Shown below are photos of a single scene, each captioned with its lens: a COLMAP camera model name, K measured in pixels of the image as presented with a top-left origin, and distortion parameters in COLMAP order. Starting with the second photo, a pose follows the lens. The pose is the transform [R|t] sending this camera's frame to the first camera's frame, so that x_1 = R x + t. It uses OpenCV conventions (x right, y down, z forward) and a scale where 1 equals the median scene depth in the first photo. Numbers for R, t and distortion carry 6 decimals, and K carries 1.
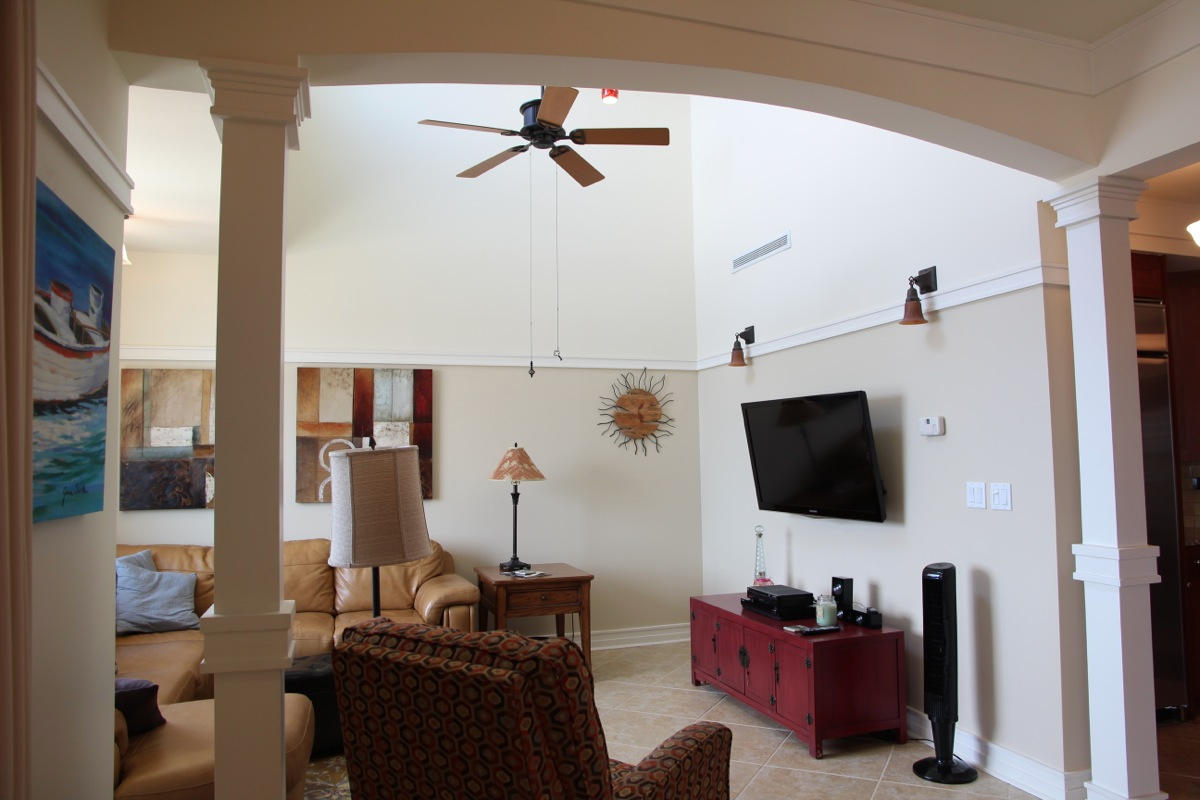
lens RADIAL K [[820.4, 0, 602.4], [0, 820.4, 408.0], [0, 0, 1]] dist [-0.113182, 0.070131]
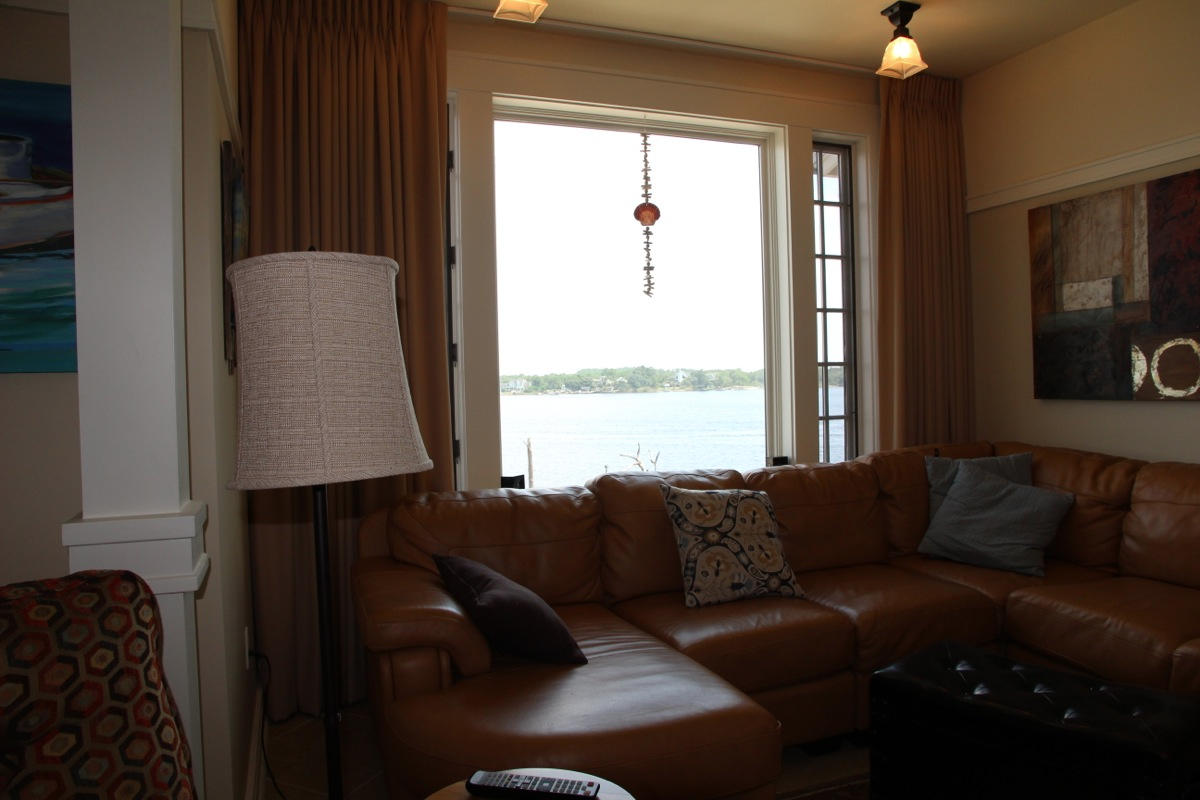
lens RADIAL K [[820.4, 0, 605.0], [0, 820.4, 400.7], [0, 0, 1]] dist [-0.113182, 0.070131]
pose [[0.042193, 0.037953, -0.998388, 0.068466], [0.086782, 0.995362, 0.041506, 0.032892], [0.995333, -0.088394, 0.038703, 0.290554]]
